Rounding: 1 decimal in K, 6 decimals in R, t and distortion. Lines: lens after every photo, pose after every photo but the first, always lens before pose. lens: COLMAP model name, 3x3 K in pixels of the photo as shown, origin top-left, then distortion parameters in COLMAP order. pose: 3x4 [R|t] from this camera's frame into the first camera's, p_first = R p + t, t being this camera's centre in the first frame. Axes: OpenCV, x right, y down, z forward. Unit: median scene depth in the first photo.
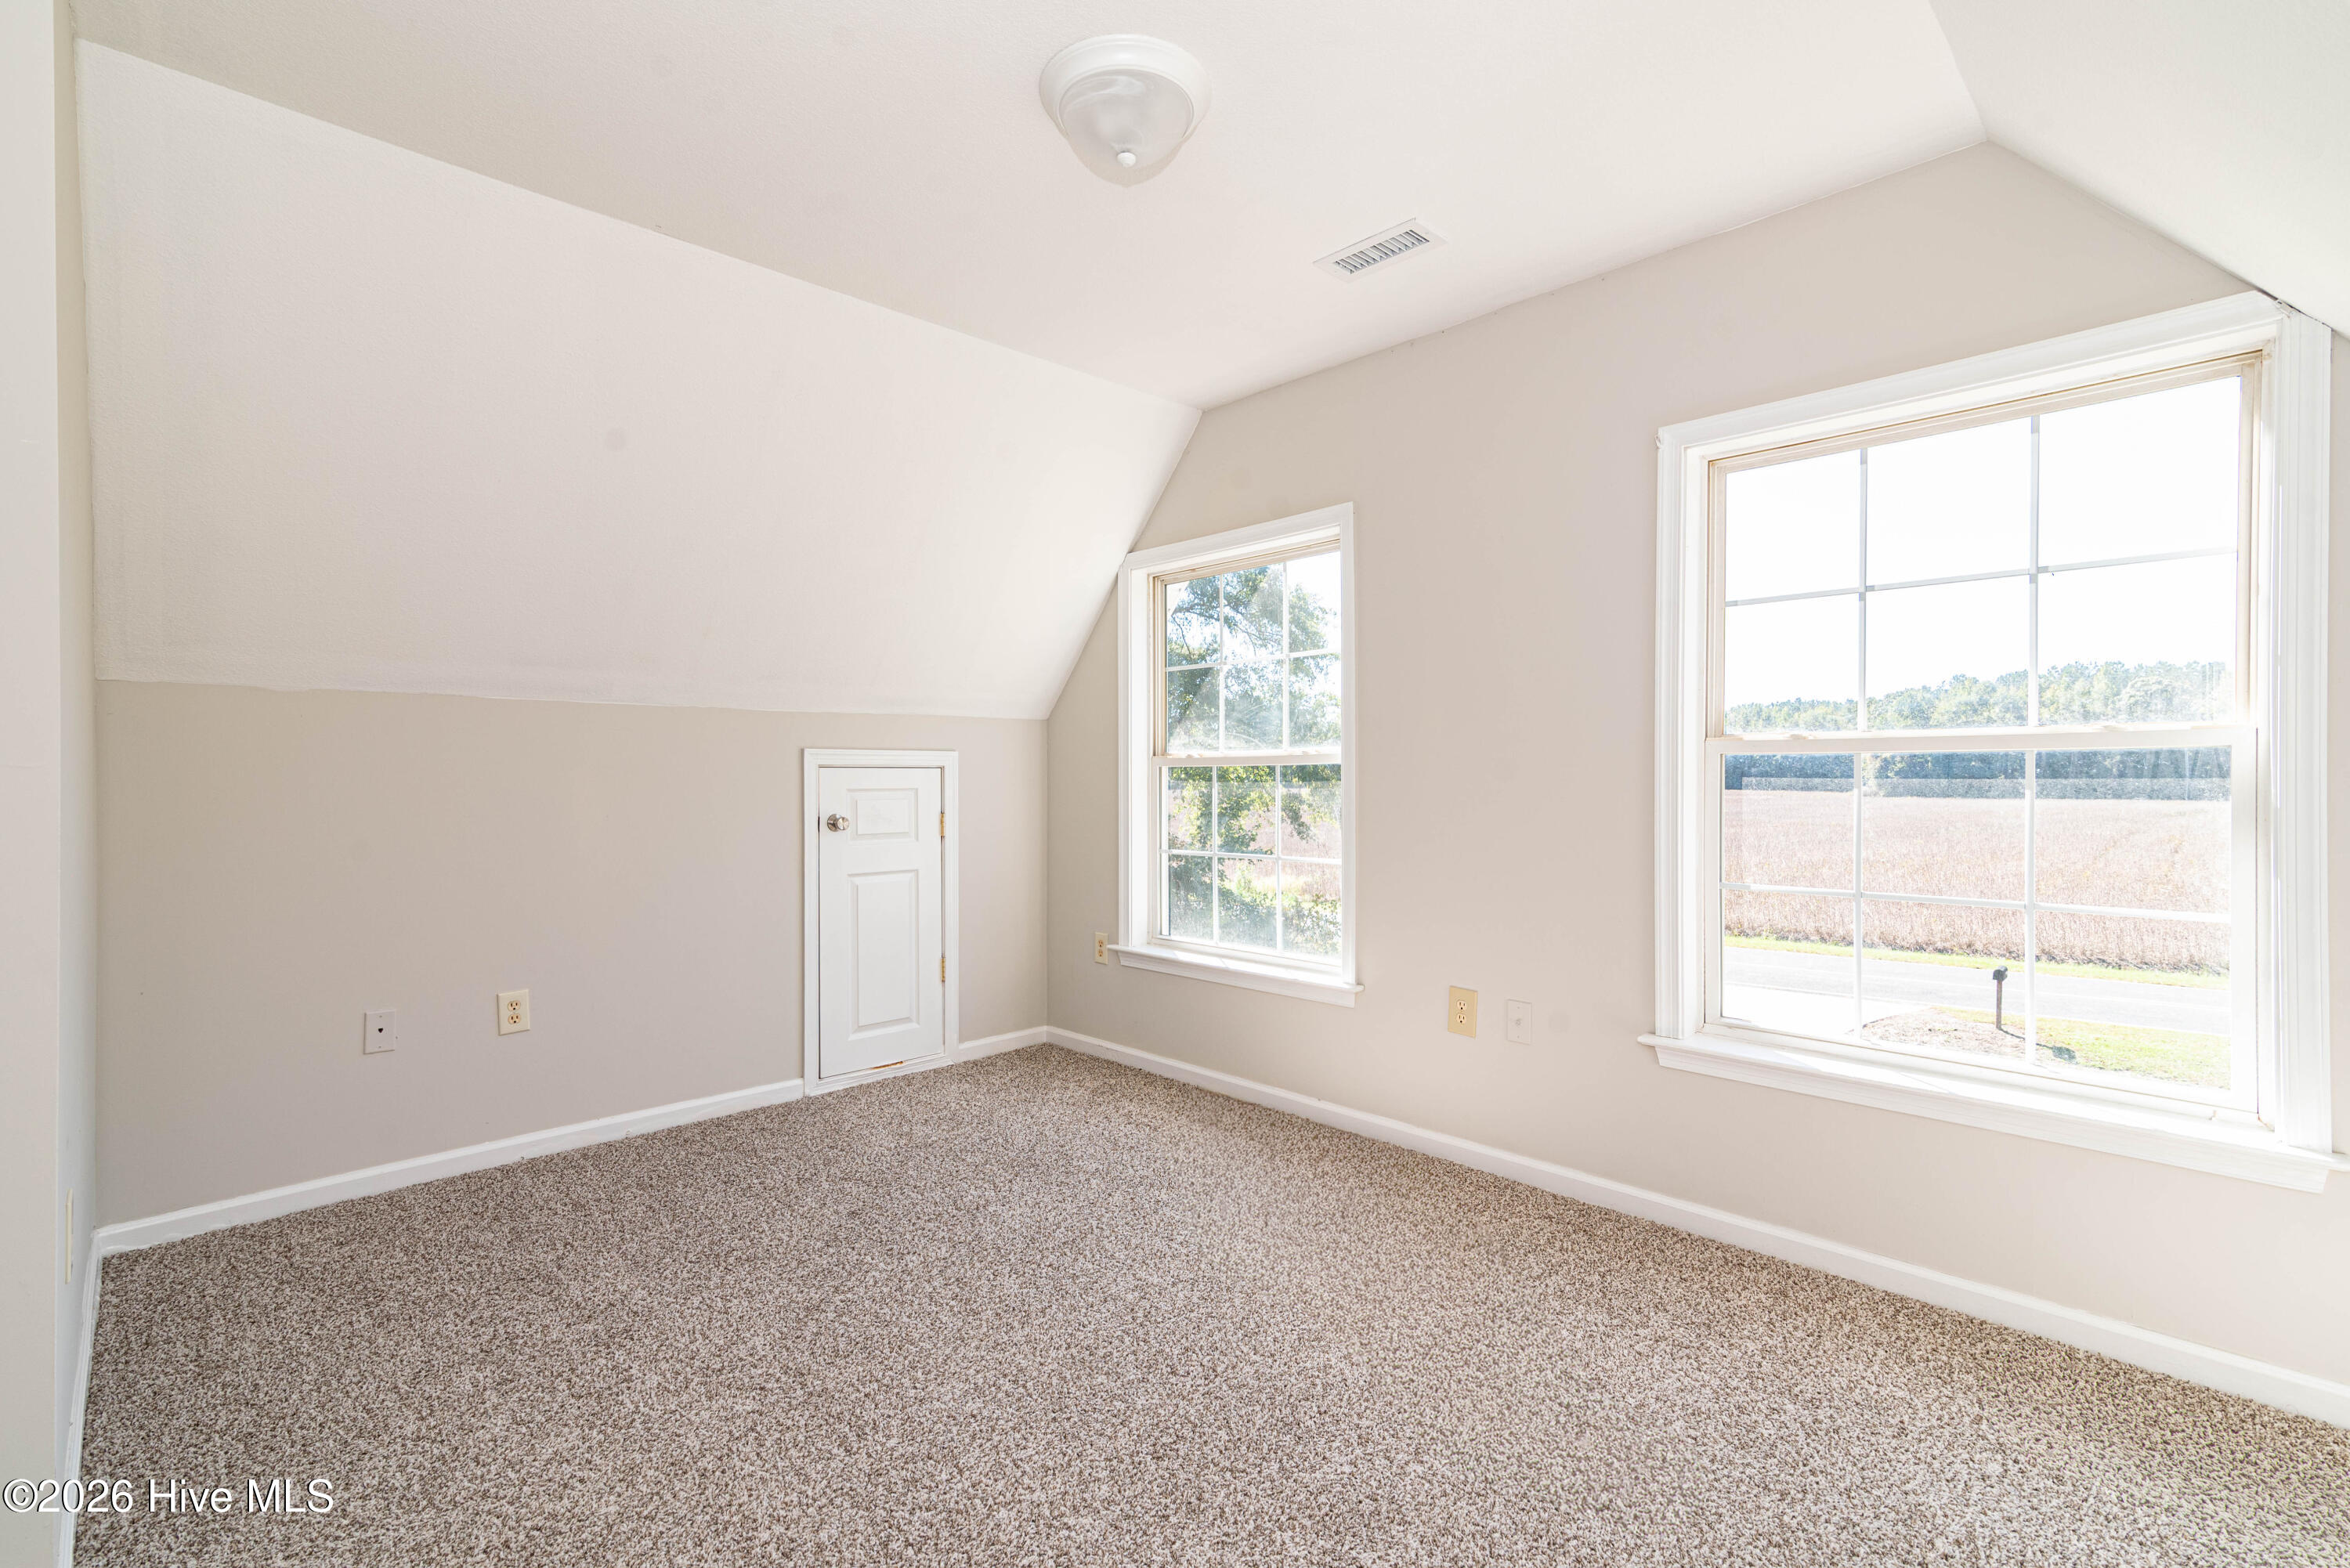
lens RADIAL K [[1076.5, 0, 1190.6], [0, 1076.5, 774.9], [0, 0, 1]] dist [0.016429, -0.001009]
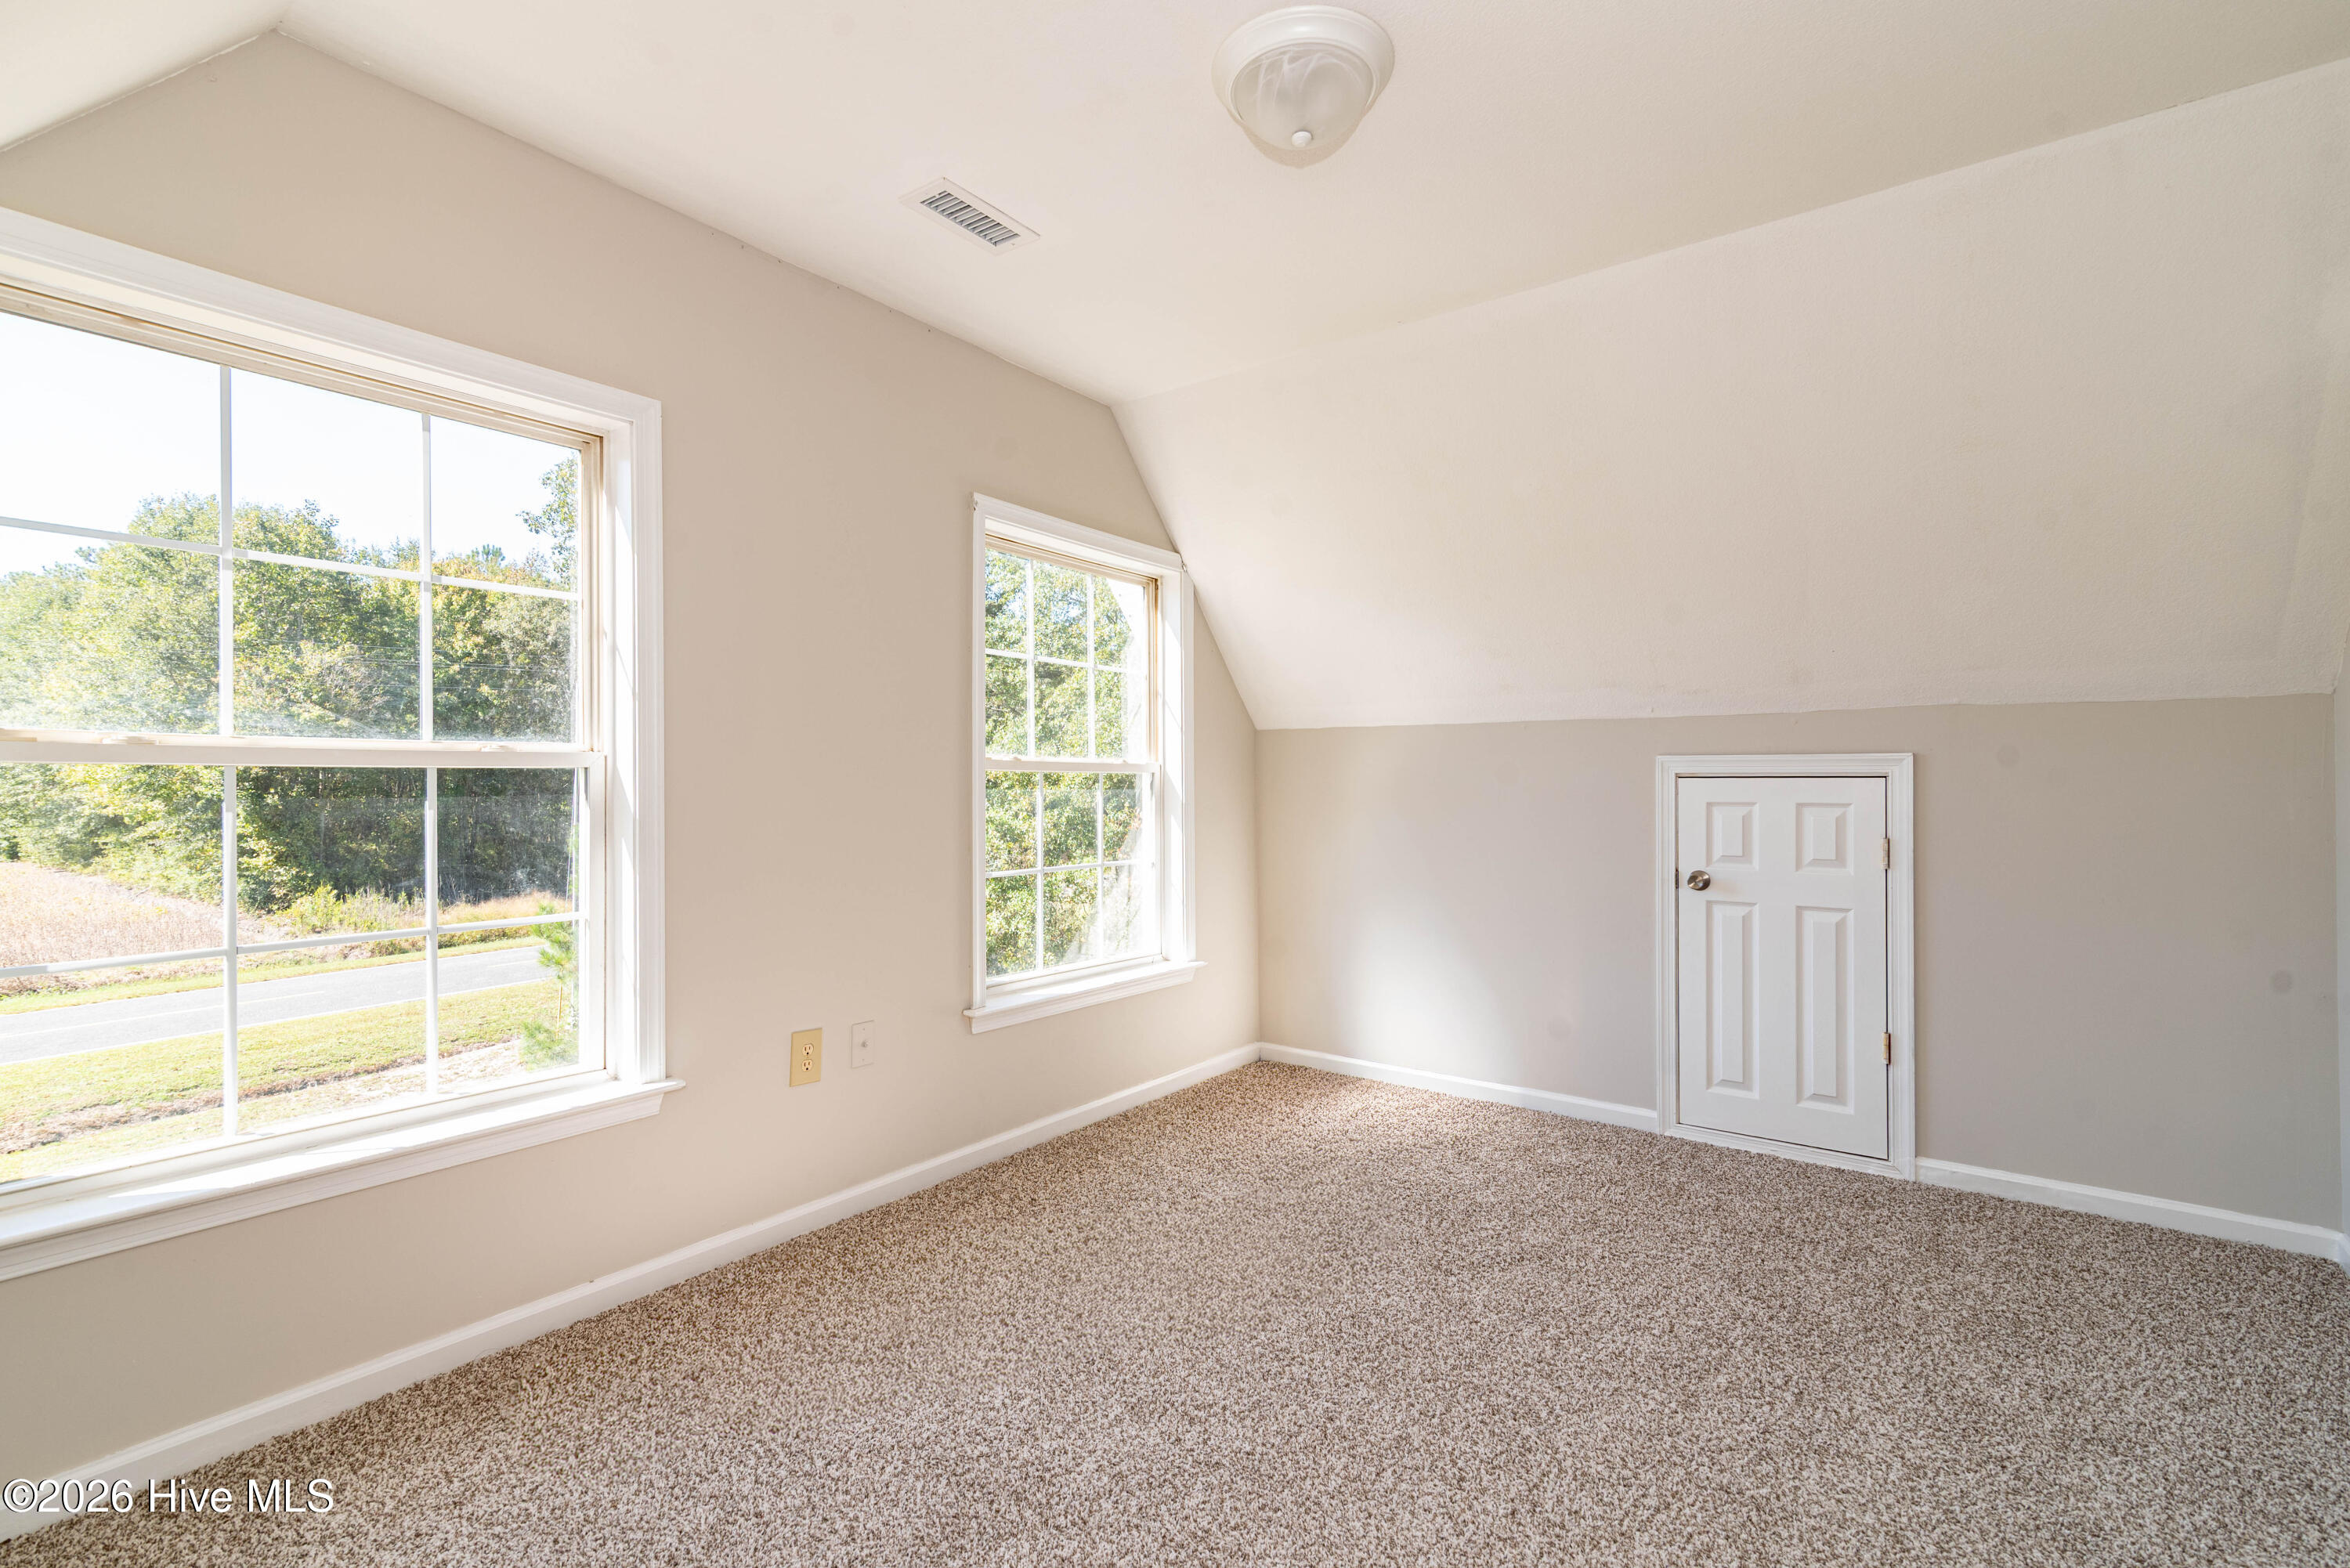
lens RADIAL K [[1076.5, 0, 1167.7], [0, 1076.5, 791.4], [0, 0, 1]] dist [0.016429, -0.001009]
pose [[-0.151476, -0.000859, 0.988461, -0.663121], [0.002124, 0.999997, 0.001194, 0.003453], [-0.988459, 0.002280, -0.151474, 0.848559]]
